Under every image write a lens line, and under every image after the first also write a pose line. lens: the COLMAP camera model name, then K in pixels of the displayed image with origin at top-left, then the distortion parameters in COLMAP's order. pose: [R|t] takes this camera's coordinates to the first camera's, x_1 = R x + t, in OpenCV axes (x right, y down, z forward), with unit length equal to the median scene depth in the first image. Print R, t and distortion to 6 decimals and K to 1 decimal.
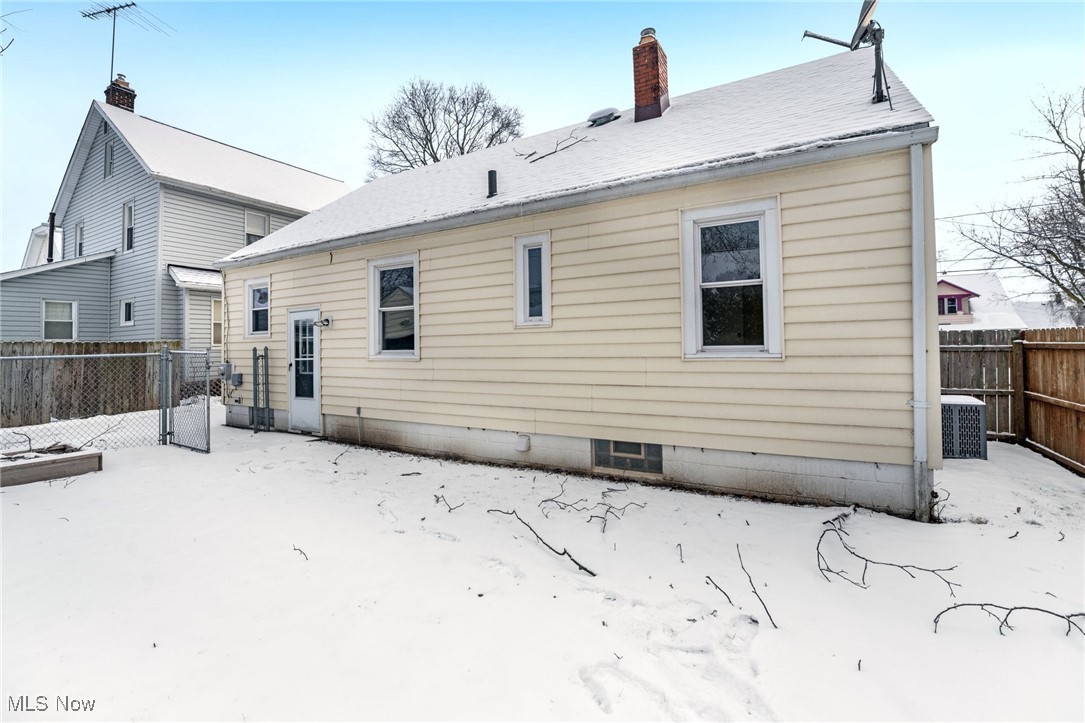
lens RADIAL K [[431.5, 0, 540.6], [0, 431.5, 365.0], [0, 0, 1]] dist [0.002959, 0.000096]
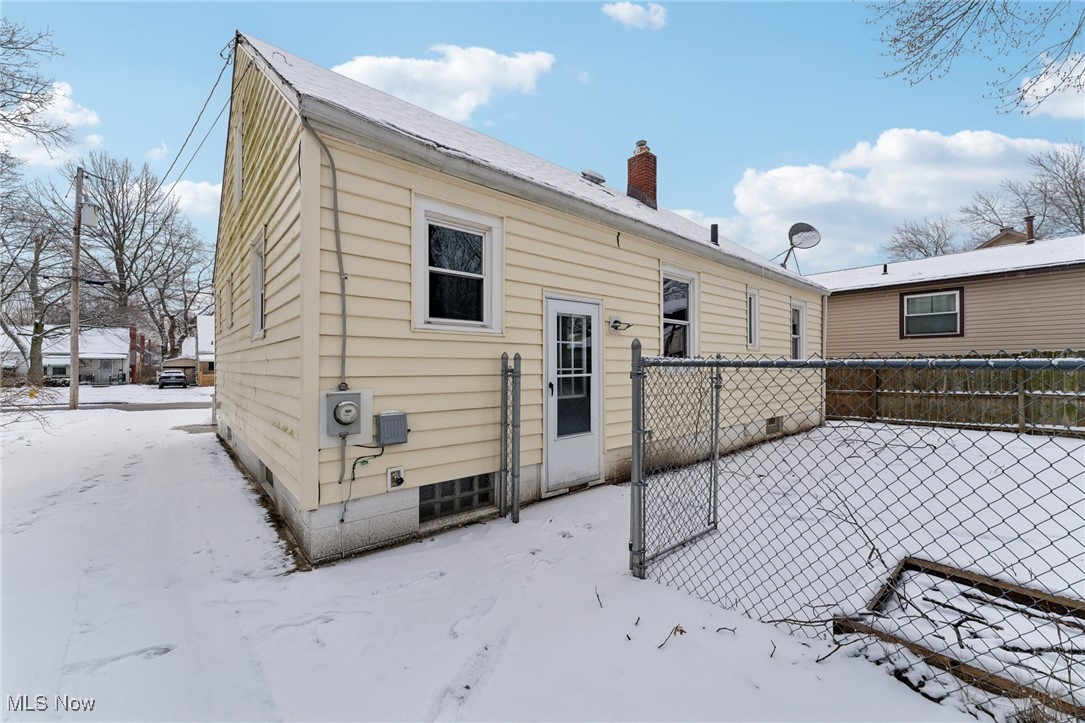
lens RADIAL K [[431.5, 0, 540.6], [0, 431.5, 365.0], [0, 0, 1]] dist [0.002959, 0.000096]
pose [[0.371131, 0.008394, 0.928543, -1.156017], [0.003721, 0.999938, -0.010527, -0.022537], [-0.928573, 0.007362, 0.371076, 0.802317]]
